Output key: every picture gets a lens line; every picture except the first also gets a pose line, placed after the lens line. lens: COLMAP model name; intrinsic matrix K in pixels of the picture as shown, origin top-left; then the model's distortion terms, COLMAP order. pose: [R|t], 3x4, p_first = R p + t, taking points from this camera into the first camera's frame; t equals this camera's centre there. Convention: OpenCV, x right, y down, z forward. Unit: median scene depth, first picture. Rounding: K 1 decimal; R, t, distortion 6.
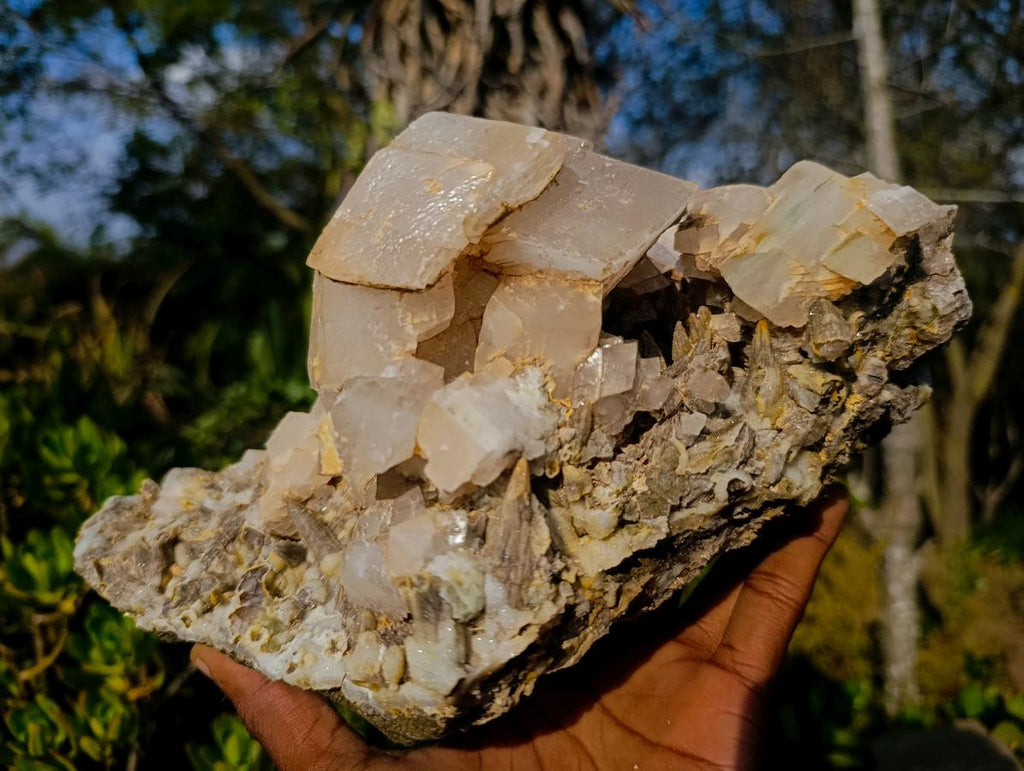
lens RADIAL K [[756.0, 0, 525.7], [0, 756.0, 366.4], [0, 0, 1]] dist [0.004075, -0.041637]
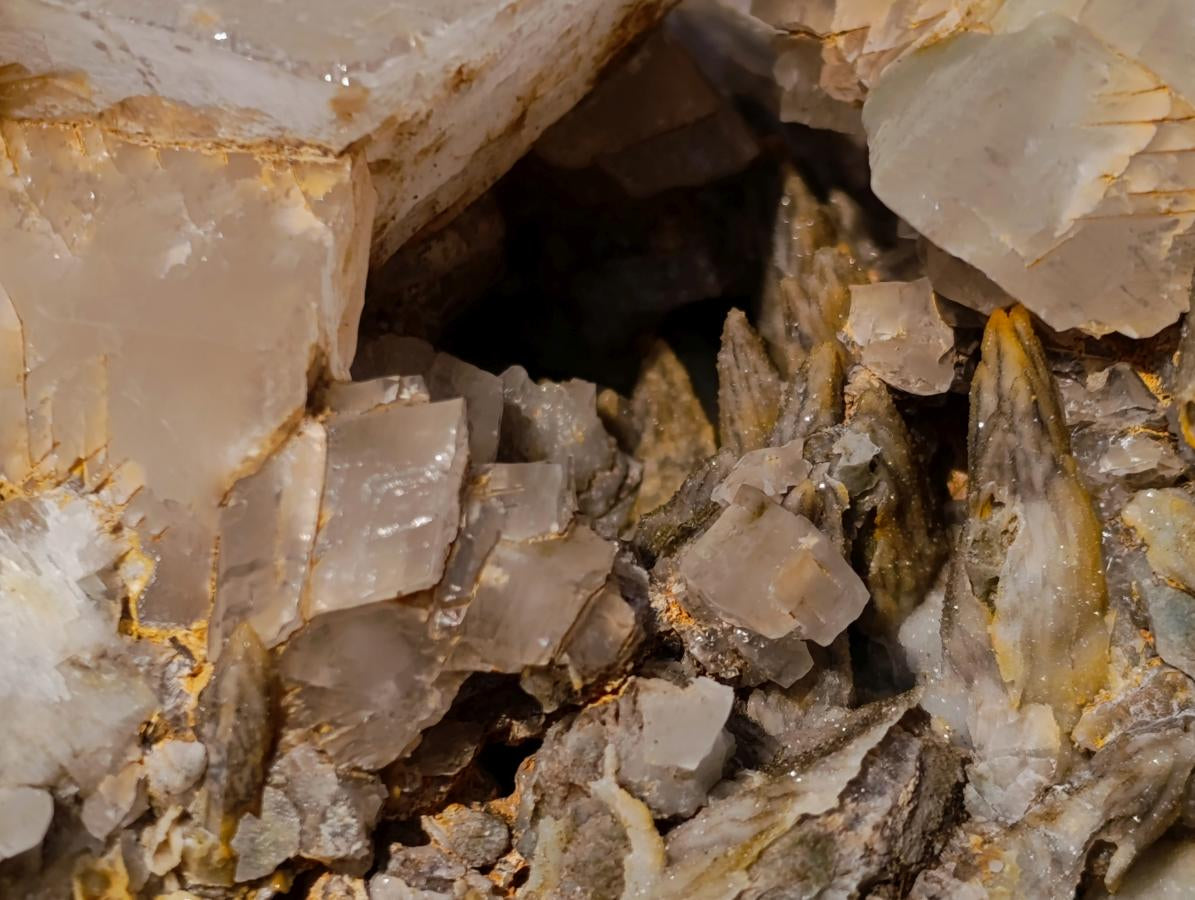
lens RADIAL K [[3551.1, 0, 609.5], [0, 3551.1, 426.6], [0, 0, 1]] dist [0.378899, 0.000000]
pose [[0.997429, 0.003298, -0.071588, 0.273714], [-0.004172, 0.999919, -0.012058, -0.008251], [0.071543, 0.012326, 0.997361, -0.169853]]
